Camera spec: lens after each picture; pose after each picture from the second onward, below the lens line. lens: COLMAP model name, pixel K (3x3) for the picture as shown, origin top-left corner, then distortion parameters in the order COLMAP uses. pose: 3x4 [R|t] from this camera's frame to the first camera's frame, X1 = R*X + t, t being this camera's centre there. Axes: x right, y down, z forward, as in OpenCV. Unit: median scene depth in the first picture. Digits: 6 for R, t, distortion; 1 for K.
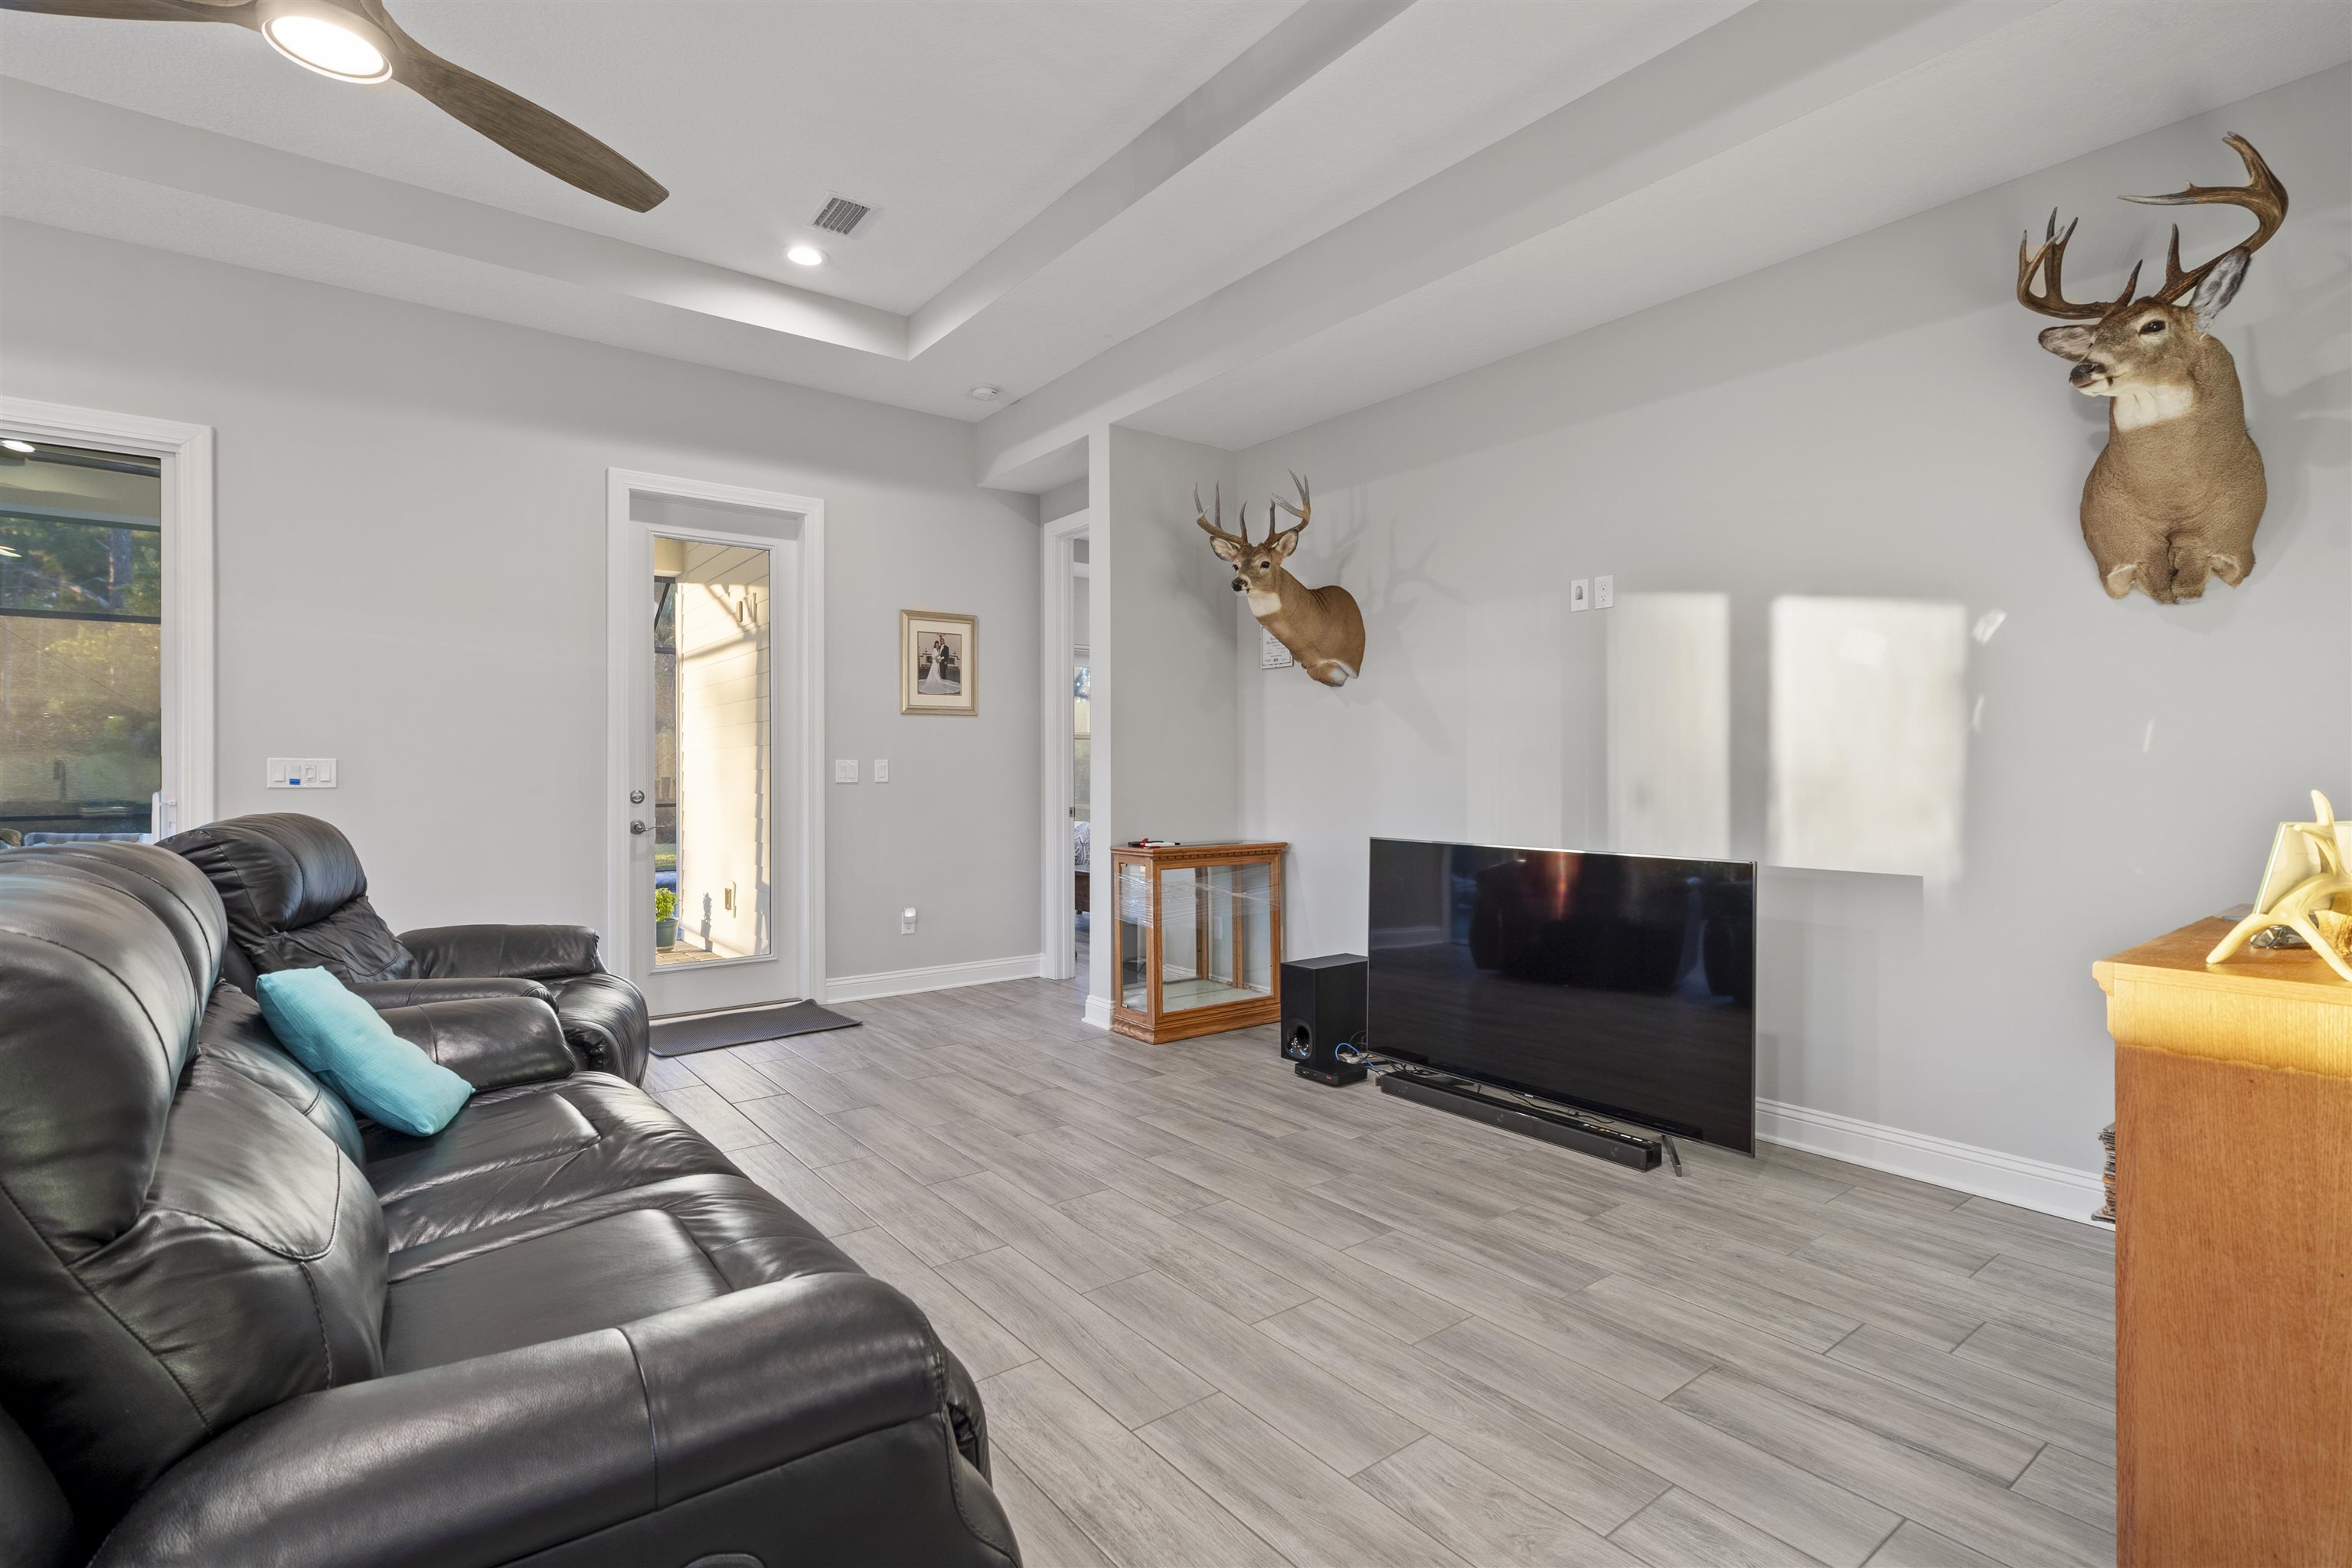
lens RADIAL K [[1107.3, 0, 1170.3], [0, 1107.3, 772.8], [0, 0, 1]] dist [0.004337, 0.000758]
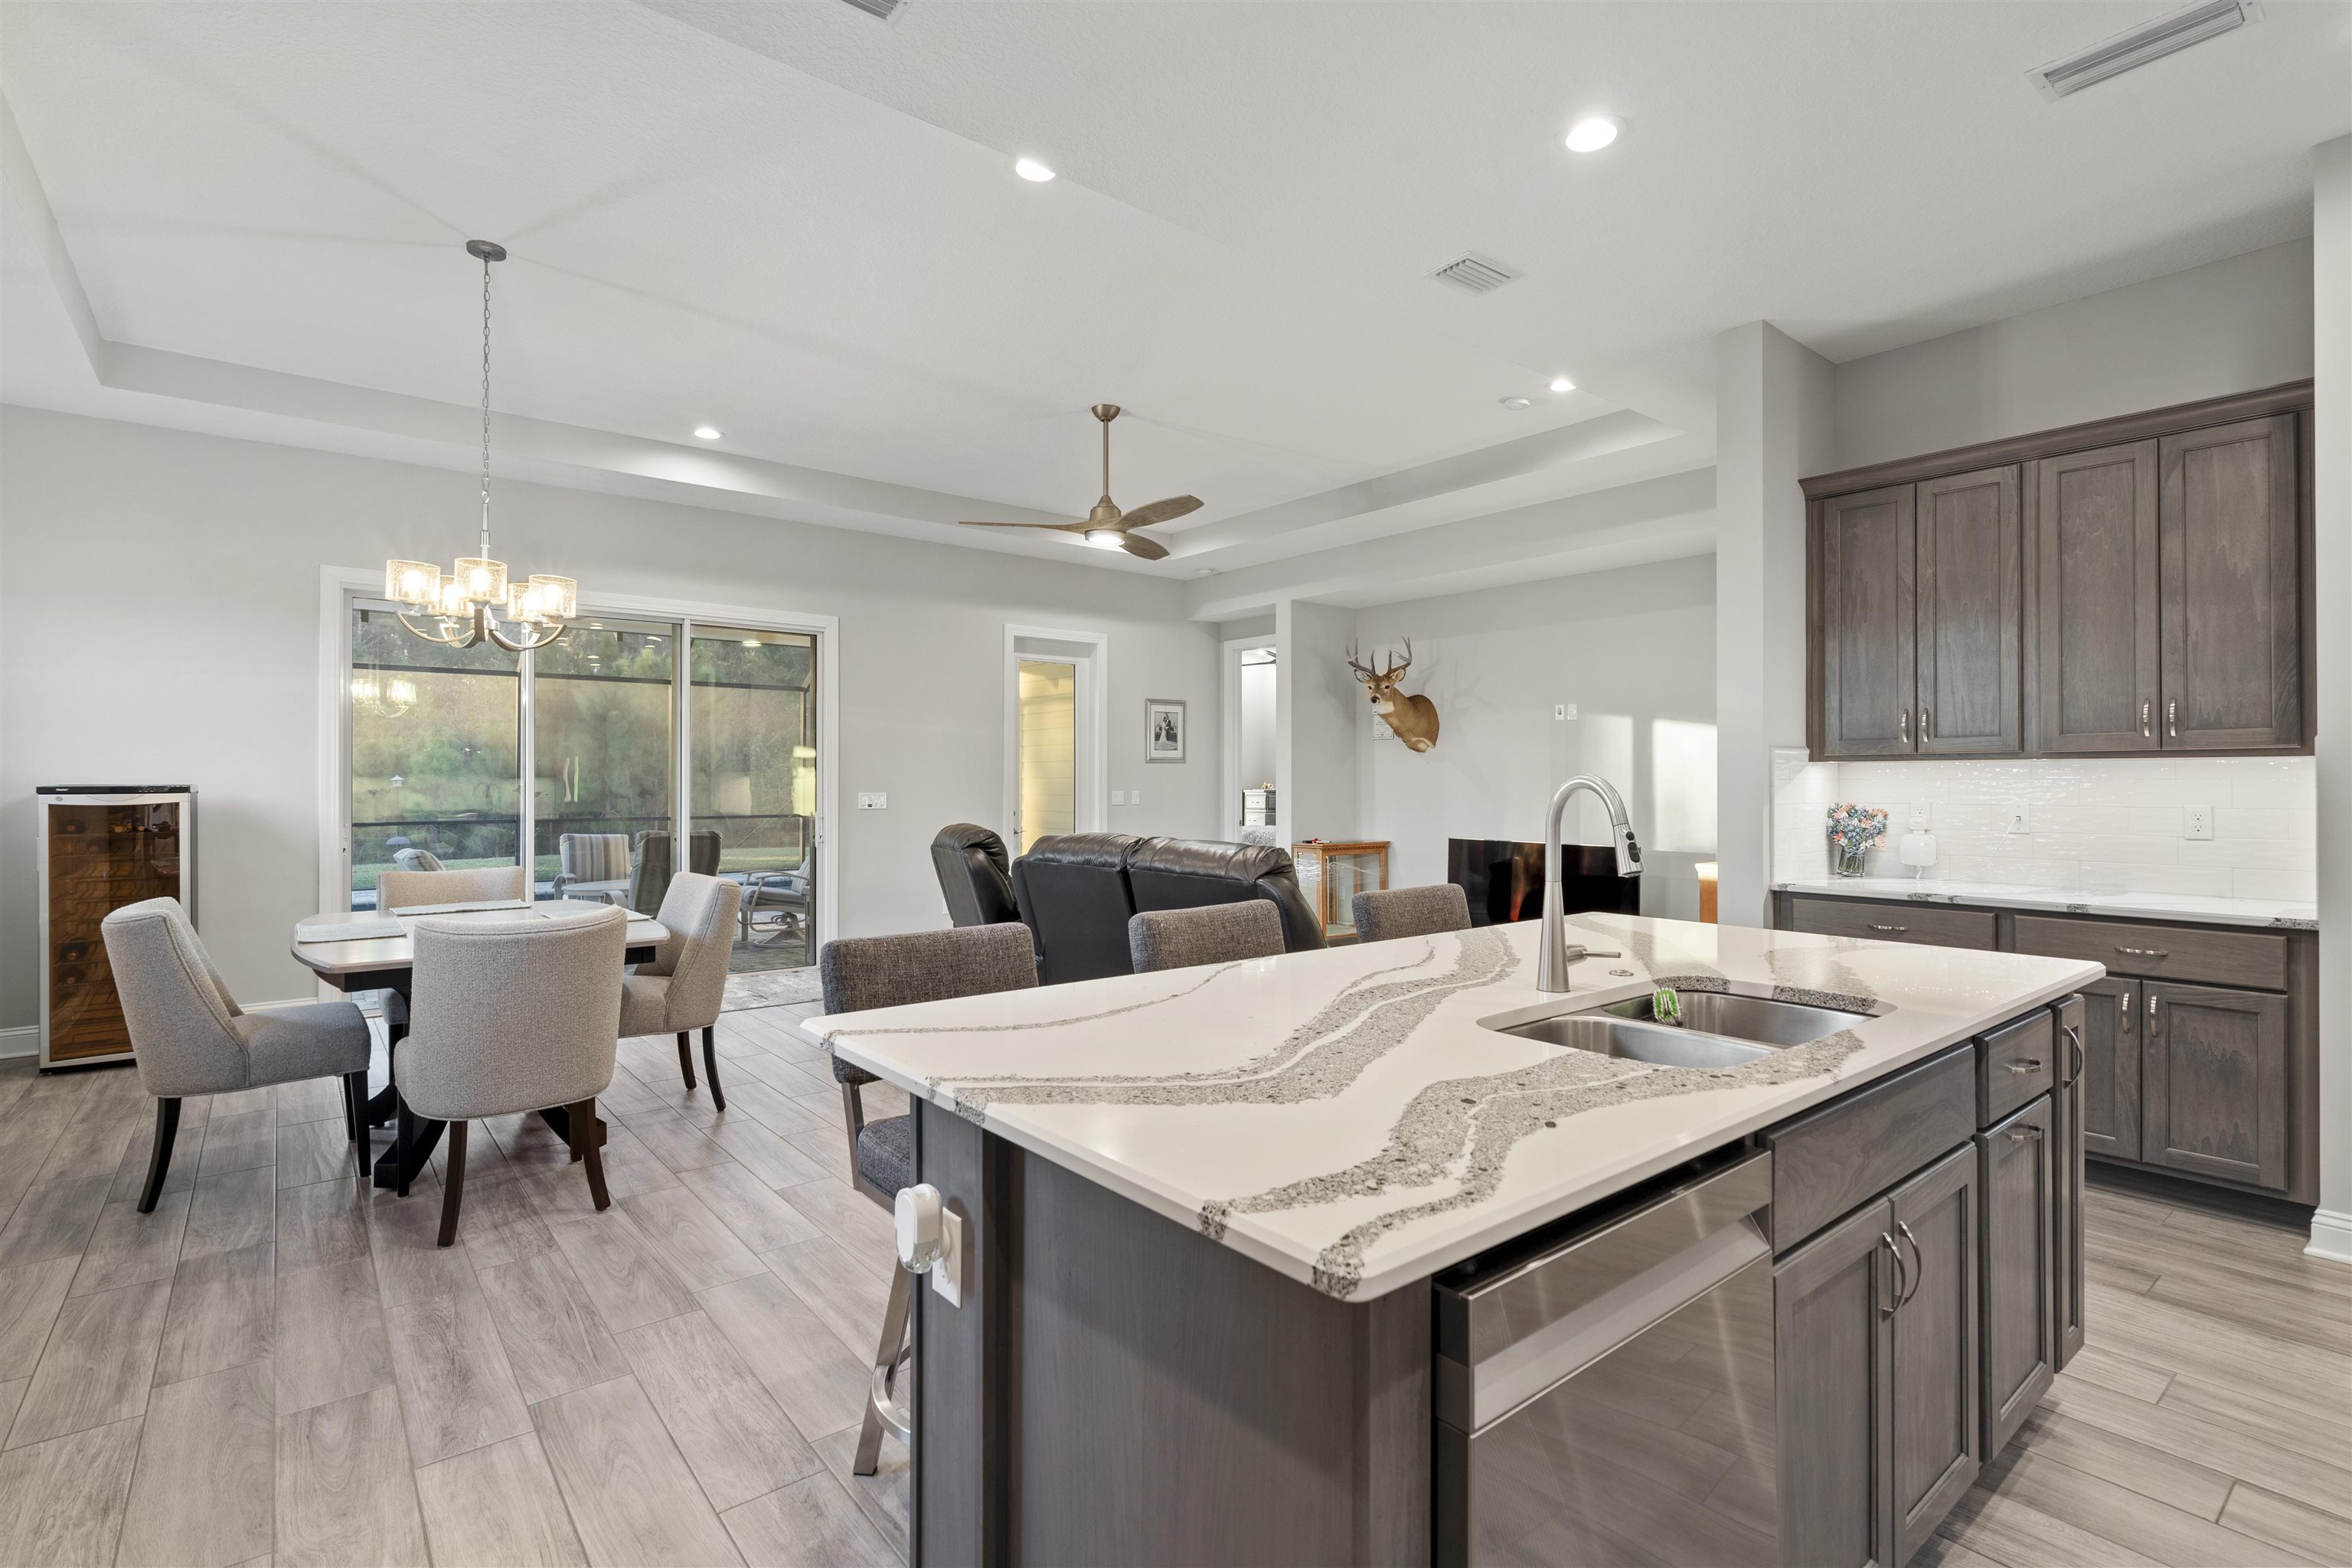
lens RADIAL K [[1107.3, 0, 1170.3], [0, 1107.3, 772.8], [0, 0, 1]] dist [0.004337, 0.000758]
pose [[0.999617, 0.004323, 0.027321, -0.303789], [-0.004119, 0.999963, -0.007516, -0.031546], [-0.027352, 0.007401, 0.999598, -0.762859]]
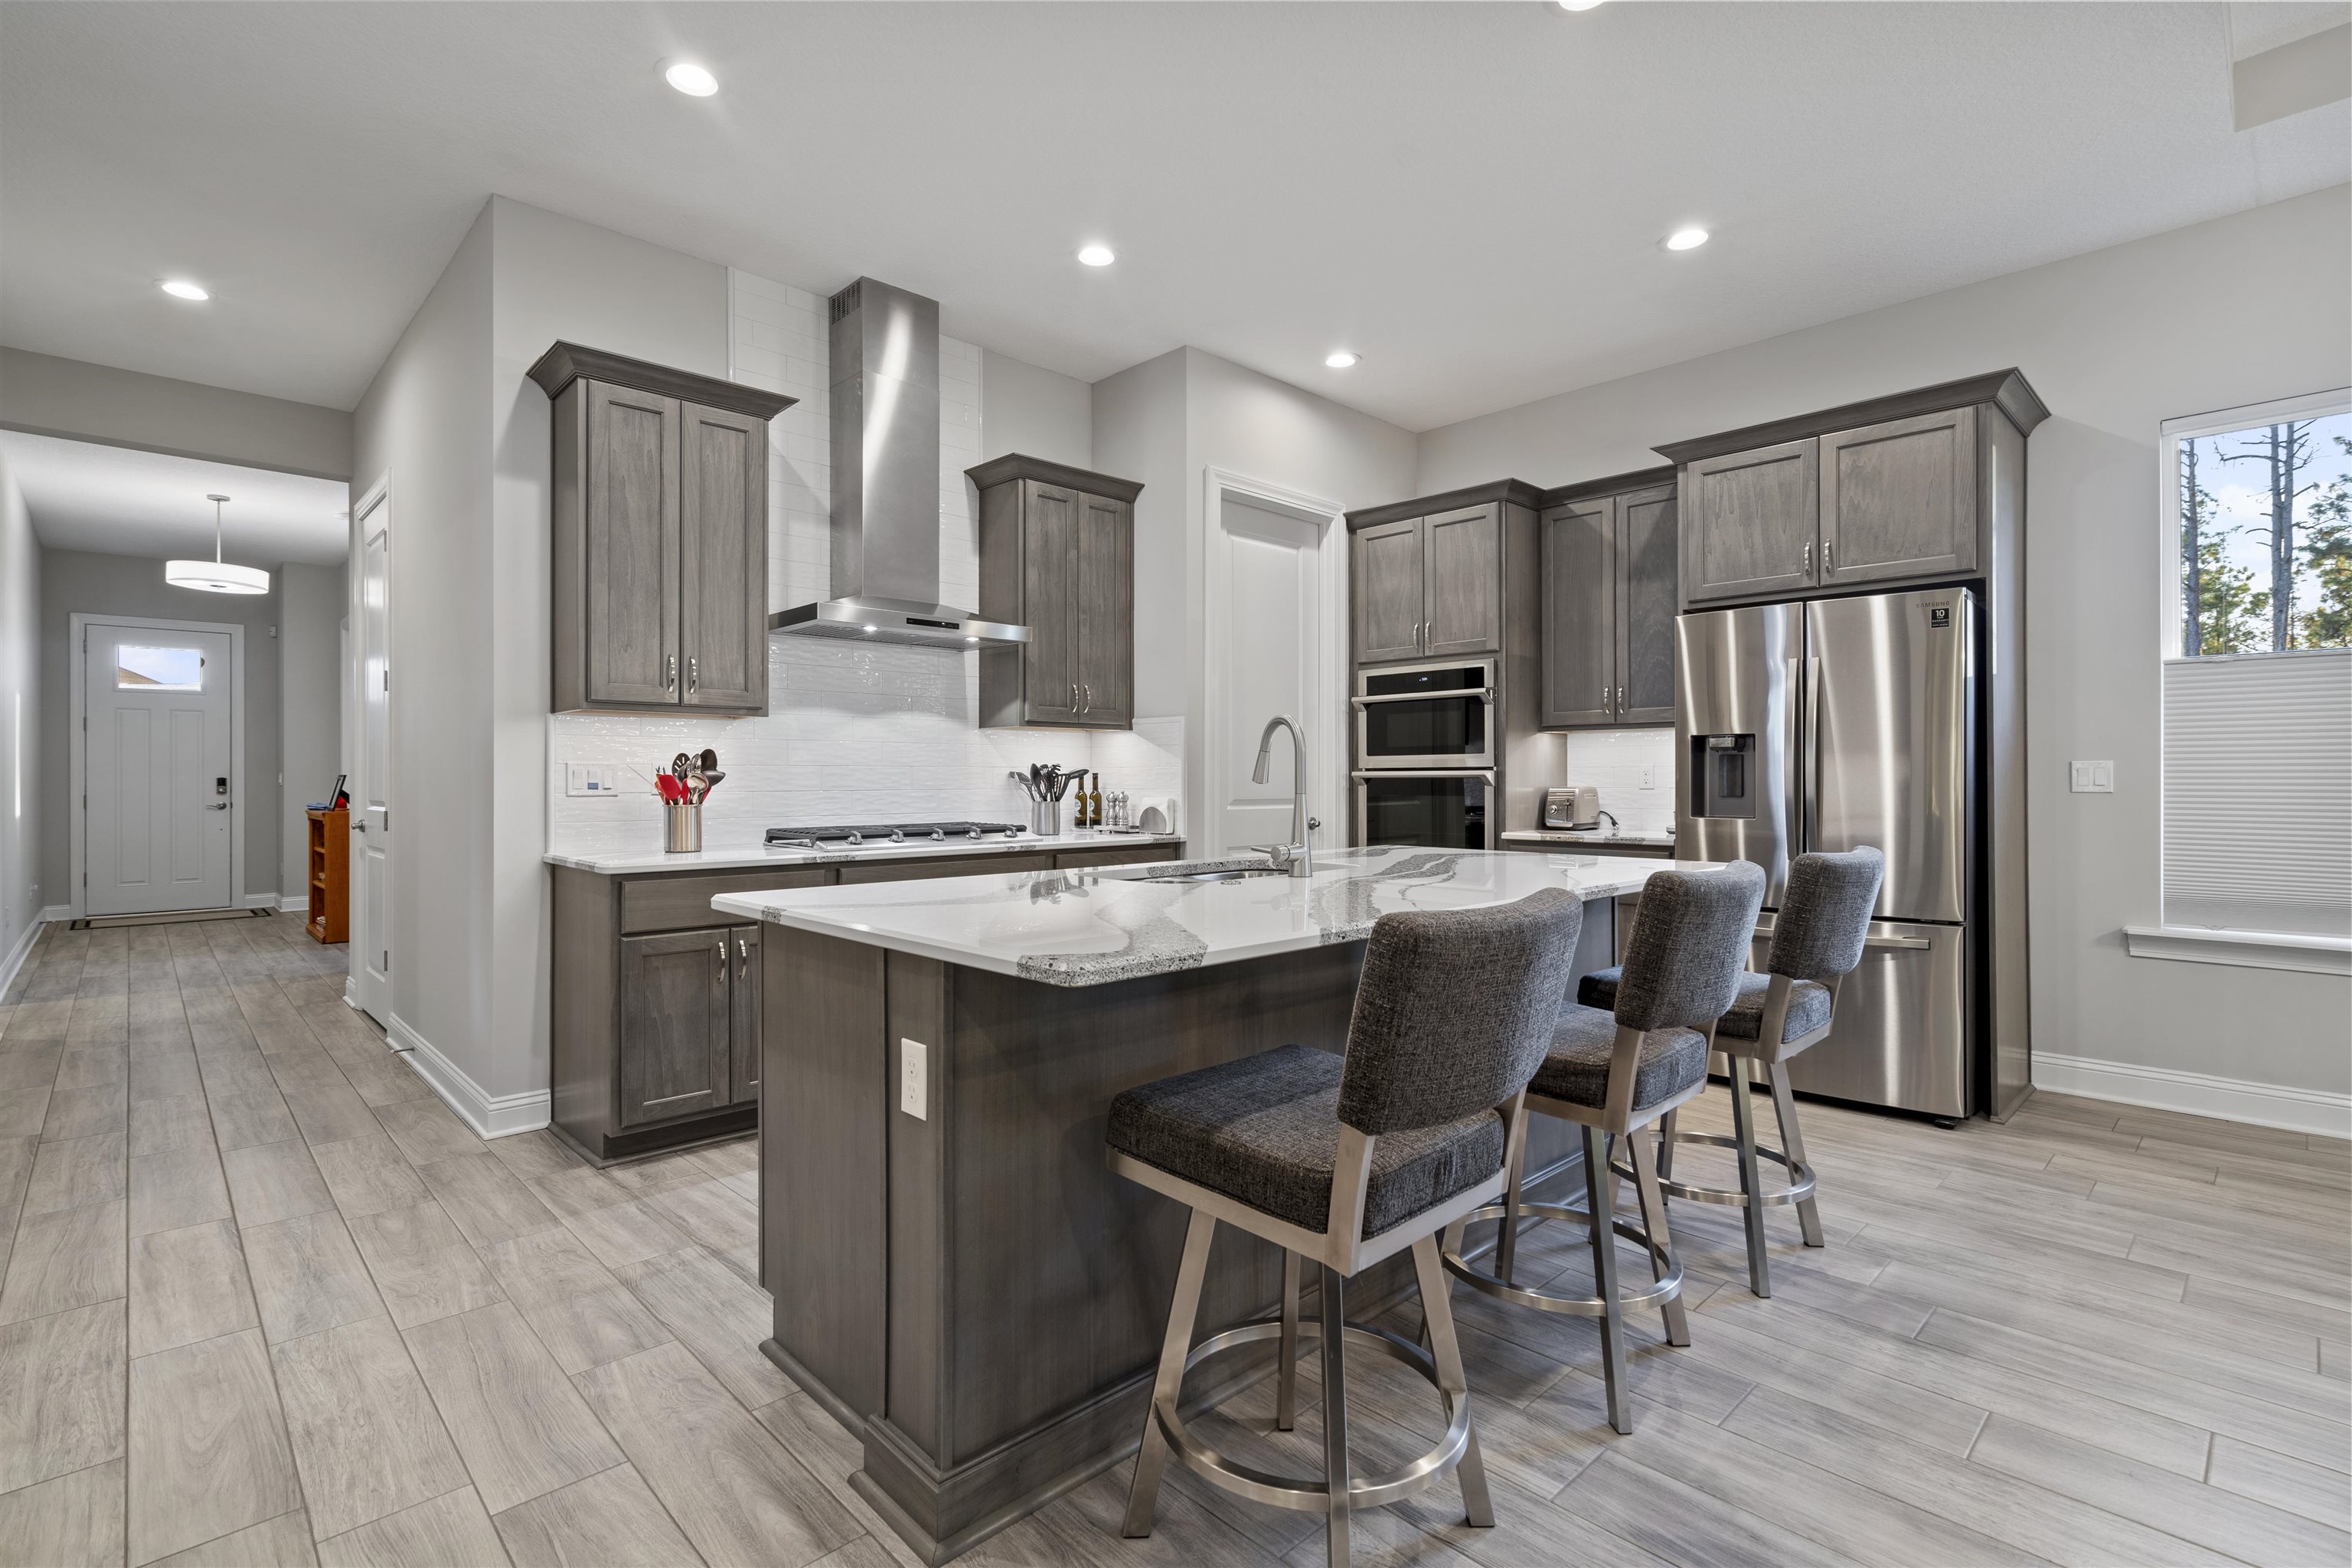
lens RADIAL K [[1091.0, 0, 1168.8], [0, 1091.0, 783.9], [0, 0, 1]] dist [-0.000195, 0.001792]
pose [[-0.993884, 0.004565, -0.110334, -0.019031], [0.004377, 0.999989, 0.001940, -0.000748], [0.110342, 0.001445, -0.993893, 0.200711]]
